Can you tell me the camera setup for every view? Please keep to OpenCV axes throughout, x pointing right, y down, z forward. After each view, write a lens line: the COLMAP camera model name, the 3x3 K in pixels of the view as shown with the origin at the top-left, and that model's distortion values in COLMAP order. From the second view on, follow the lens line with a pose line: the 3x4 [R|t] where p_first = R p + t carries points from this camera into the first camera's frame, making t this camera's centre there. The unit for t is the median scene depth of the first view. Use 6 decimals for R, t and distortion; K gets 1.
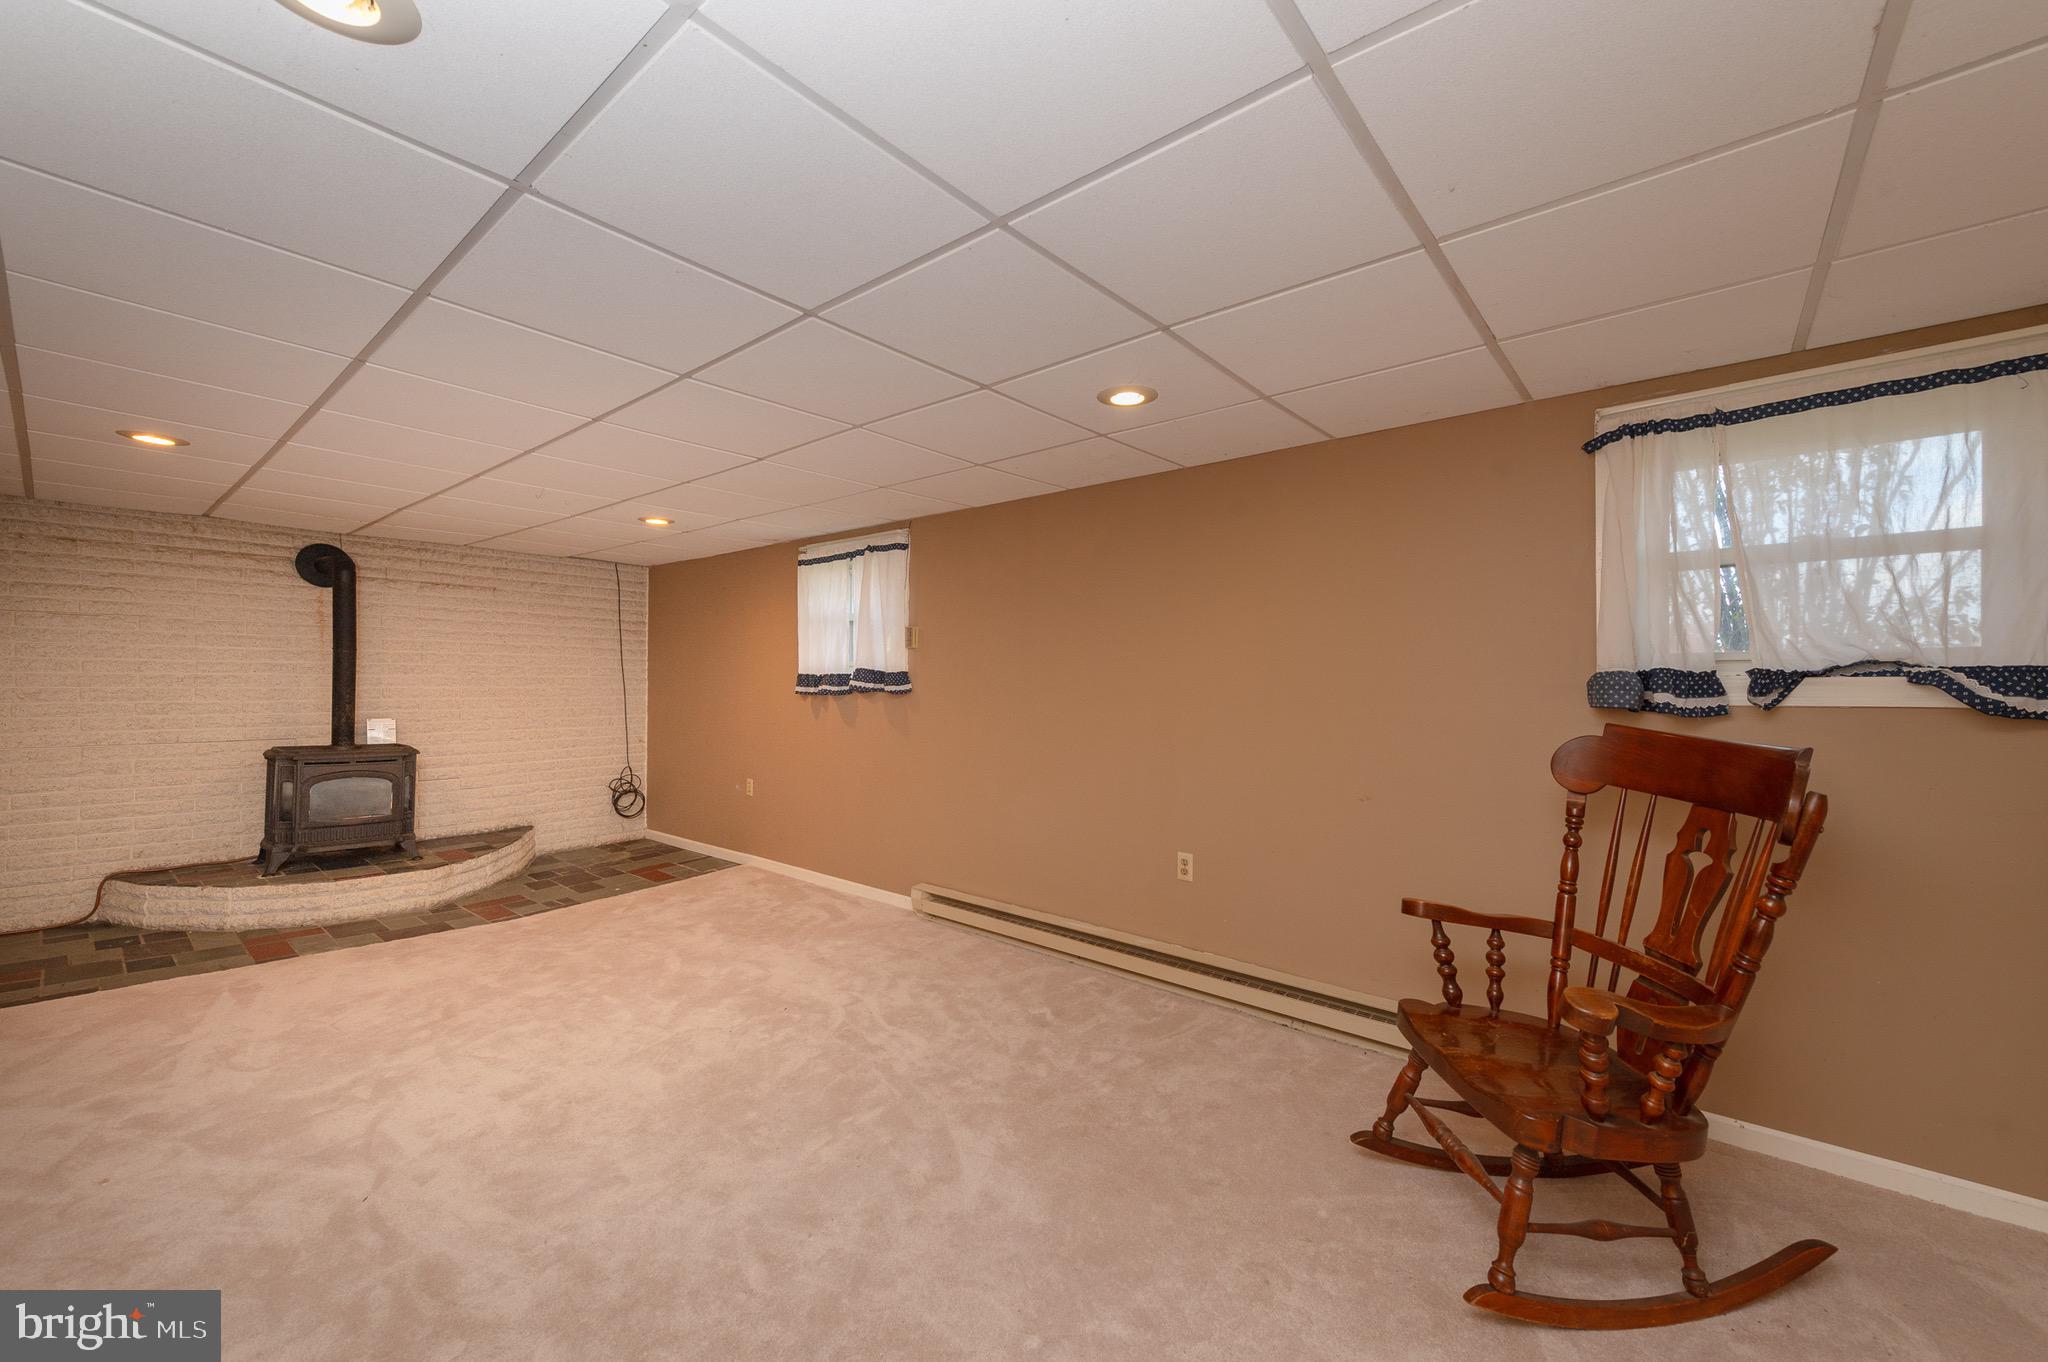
lens RADIAL K [[804.1, 0, 1057.5], [0, 804.1, 679.6], [0, 0, 1]] dist [-0.010914, 0.000801]
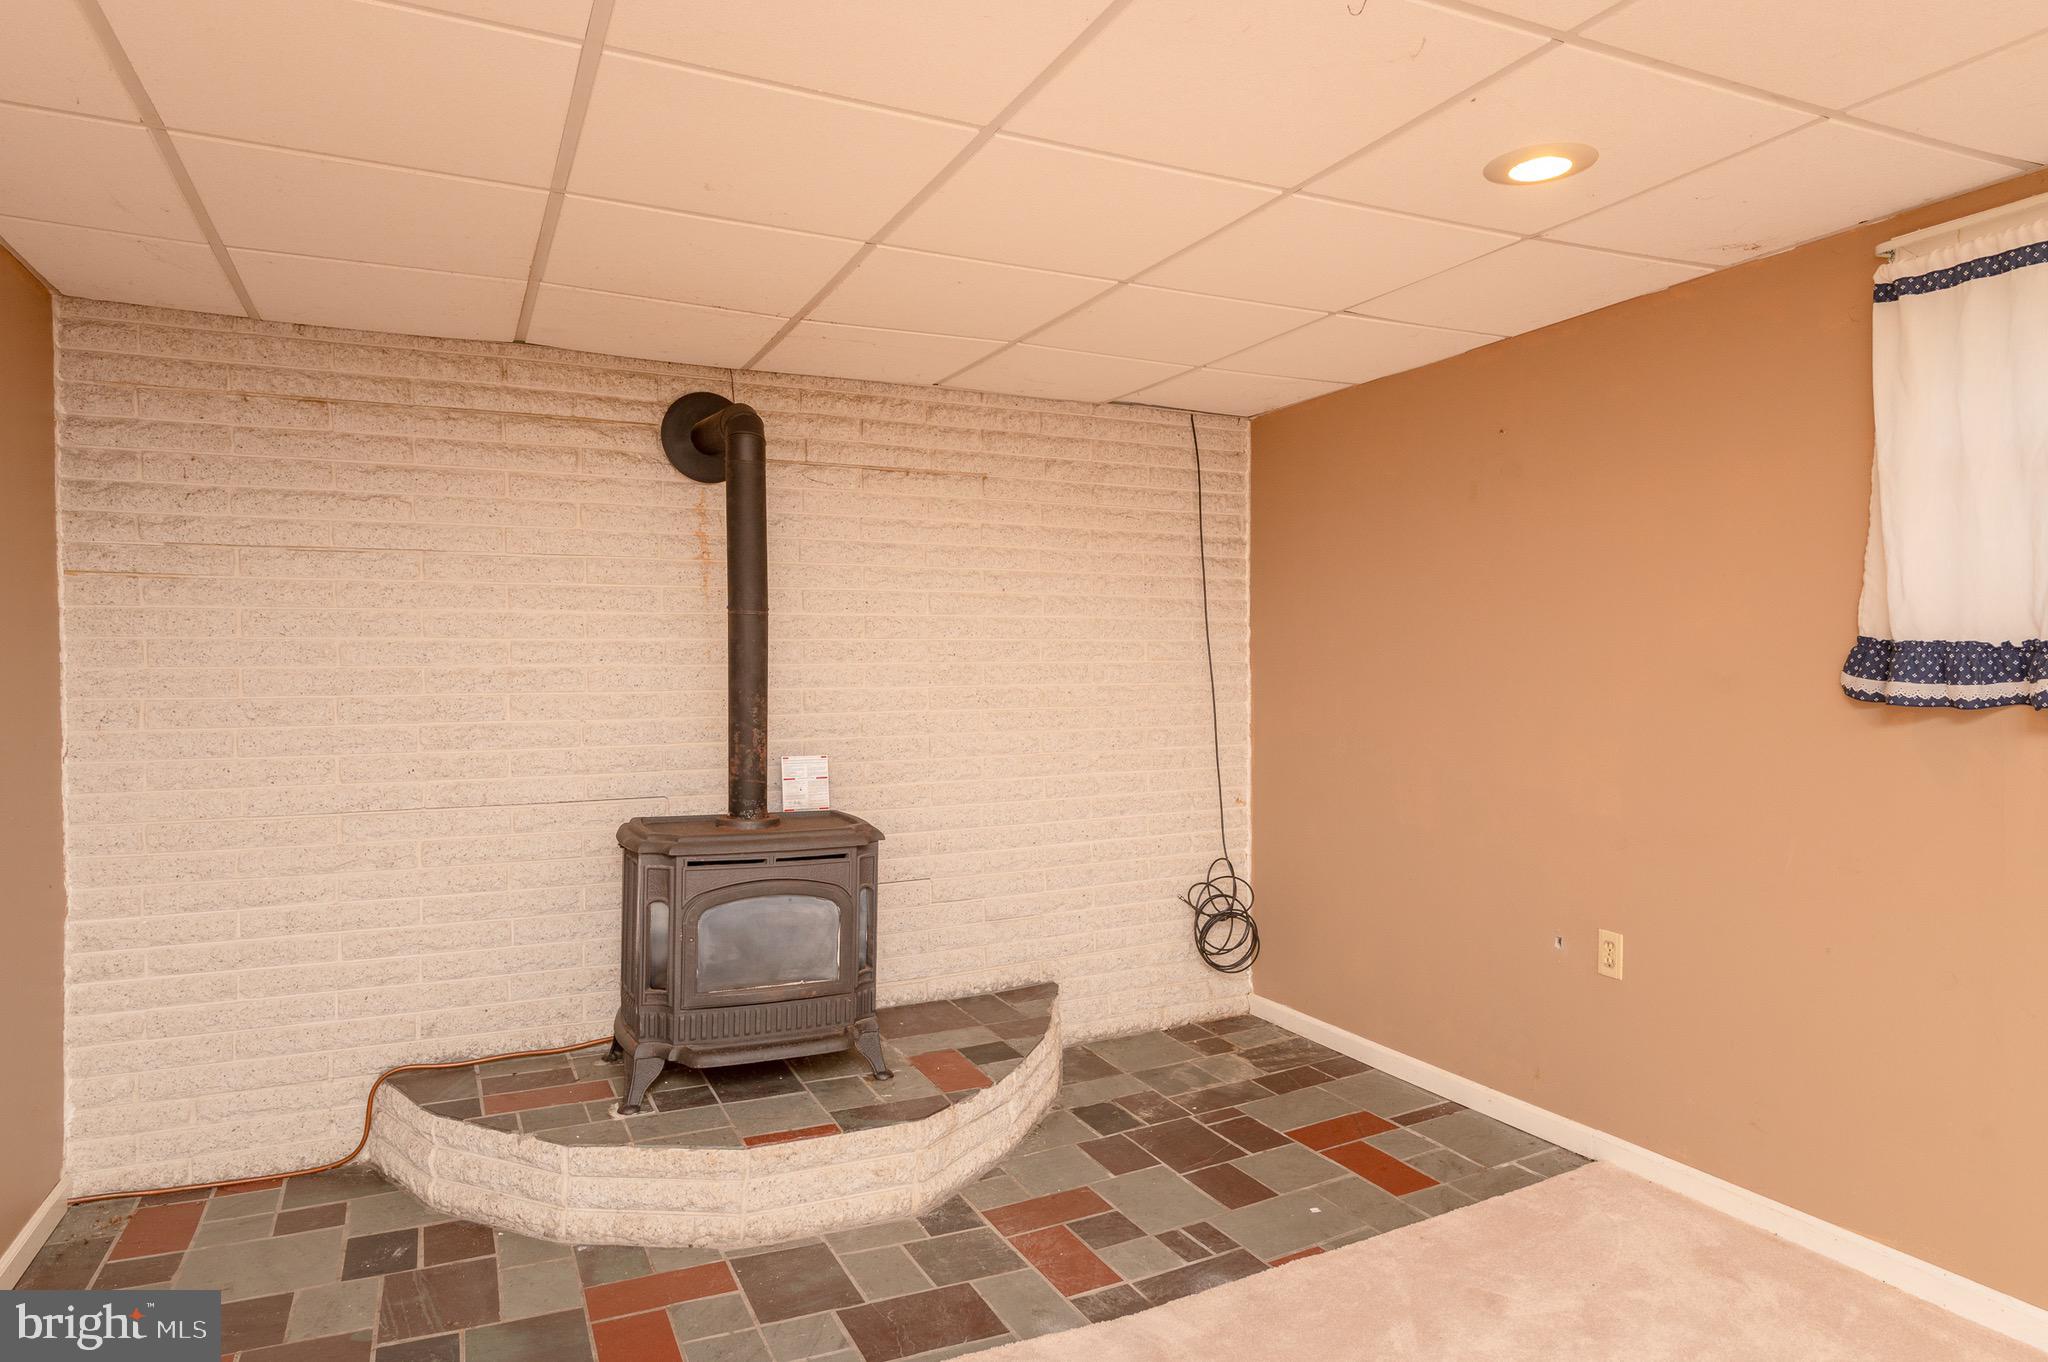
lens RADIAL K [[1250.0, 0, 1015.3], [0, 1250.0, 666.6], [0, 0, 1]] dist [0.010846, -0.003897]
pose [[0.891497, -0.013578, -0.452823, -0.432650], [0.014692, 0.999892, -0.001056, -0.001546], [0.452788, -0.005712, 0.891600, 0.428534]]
